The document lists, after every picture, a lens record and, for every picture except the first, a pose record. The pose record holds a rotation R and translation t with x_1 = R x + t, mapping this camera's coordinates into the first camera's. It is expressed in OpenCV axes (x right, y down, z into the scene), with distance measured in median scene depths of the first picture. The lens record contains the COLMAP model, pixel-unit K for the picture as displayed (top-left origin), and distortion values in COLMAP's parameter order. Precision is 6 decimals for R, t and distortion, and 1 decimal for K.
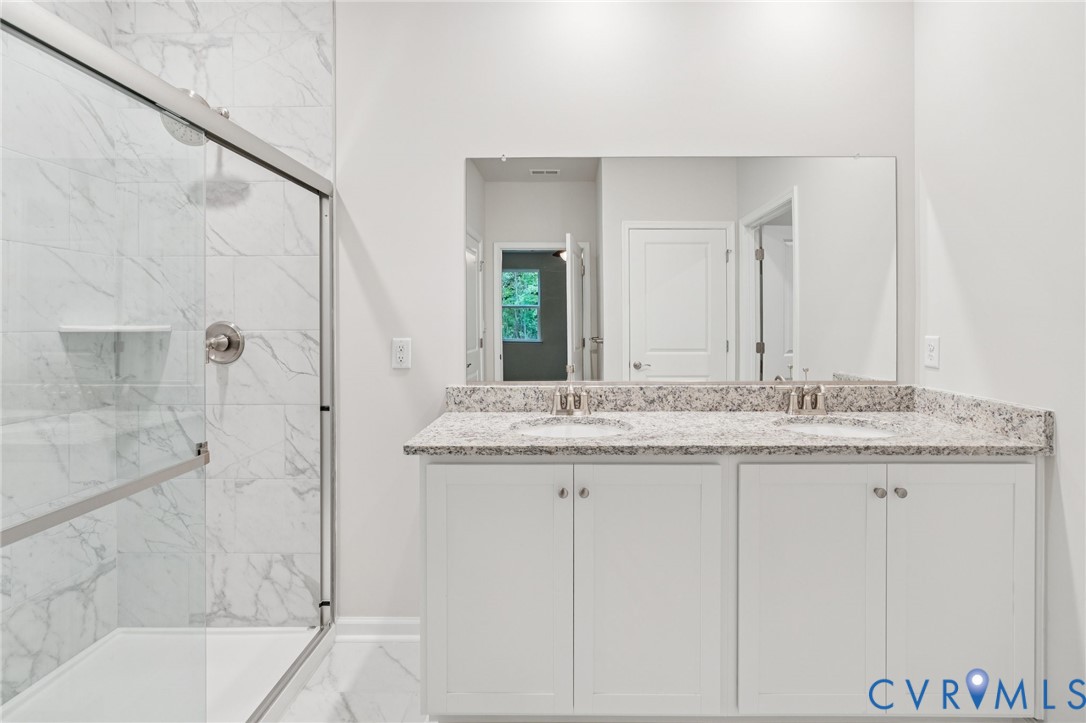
lens RADIAL K [[509.8, 0, 543.5], [0, 509.8, 323.5], [0, 0, 1]] dist [-0.003152, 0.000033]
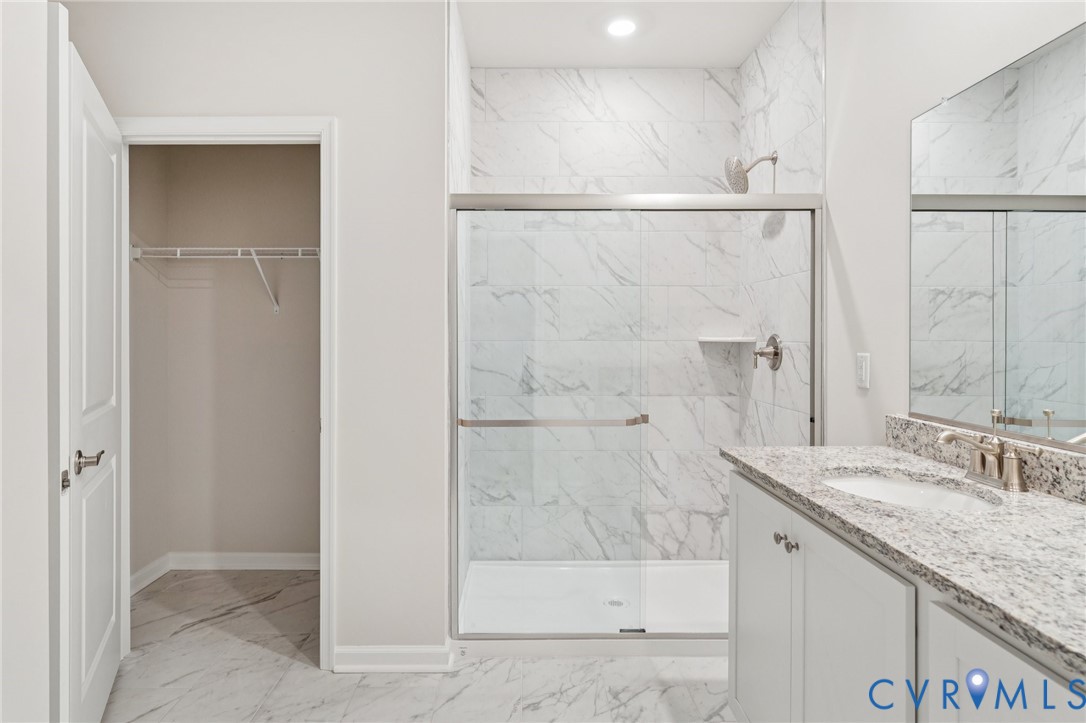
lens RADIAL K [[588.2, 0, 541.6], [0, 588.2, 339.7], [0, 0, 1]] dist [0.000240, 0.000399]
pose [[0.045386, 0.007435, -0.998942, 0.720461], [-0.003171, 0.999968, 0.007298, 0.000587], [0.998964, 0.002836, 0.045408, 0.415814]]
